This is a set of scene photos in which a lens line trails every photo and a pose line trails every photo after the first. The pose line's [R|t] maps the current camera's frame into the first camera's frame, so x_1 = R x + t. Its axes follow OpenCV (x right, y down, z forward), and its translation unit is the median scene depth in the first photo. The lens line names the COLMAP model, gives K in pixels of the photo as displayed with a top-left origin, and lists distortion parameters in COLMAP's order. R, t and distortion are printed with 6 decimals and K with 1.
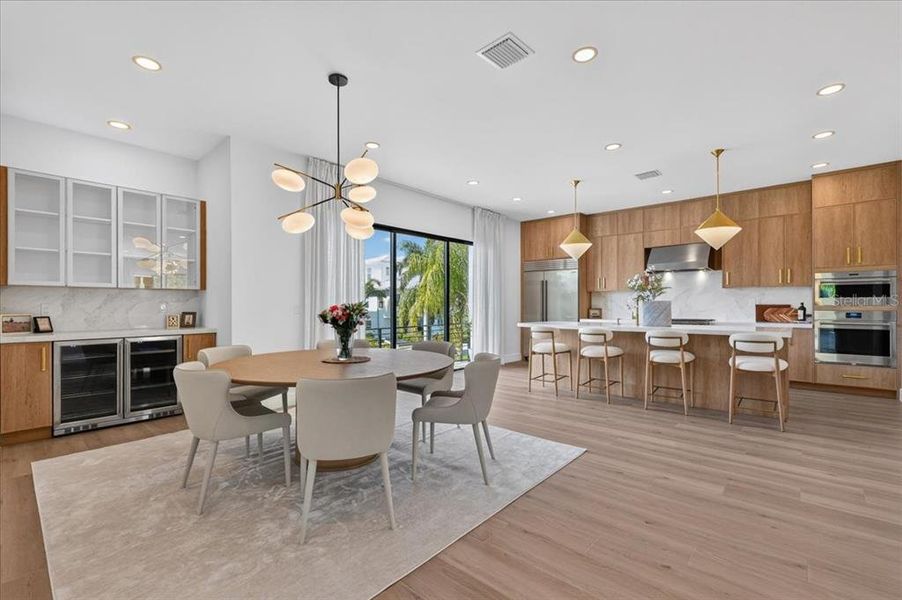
lens RADIAL K [[393.7, 0, 449.6], [0, 393.7, 302.5], [0, 0, 1]] dist [-0.000965, 0.000527]
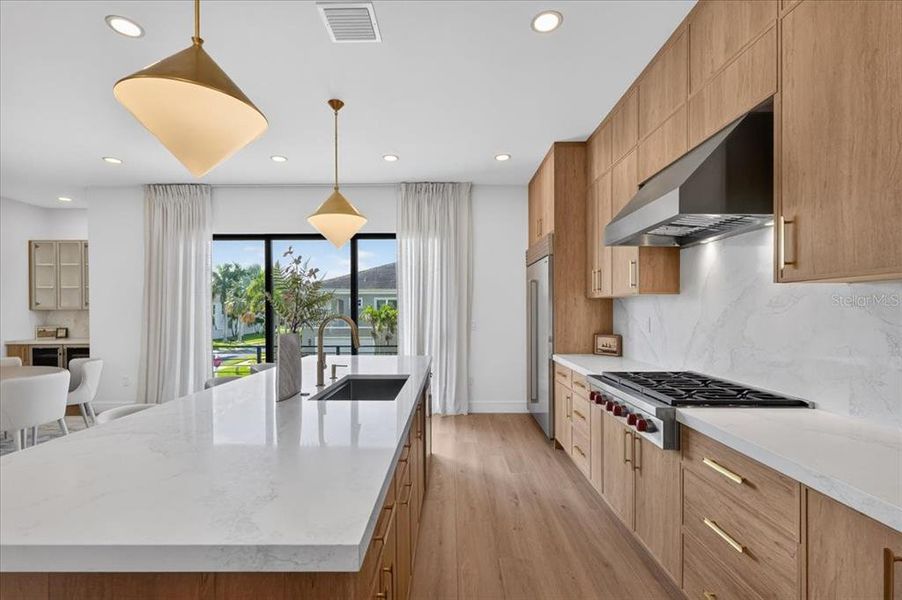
lens RADIAL K [[393.7, 0, 448.4], [0, 393.7, 311.8], [0, 0, 1]] dist [-0.000965, 0.000527]
pose [[0.662372, 0.004113, -0.749163, 0.809214], [0.007251, 0.999903, 0.011900, -0.025690], [0.749140, -0.013315, 0.662278, 0.737288]]
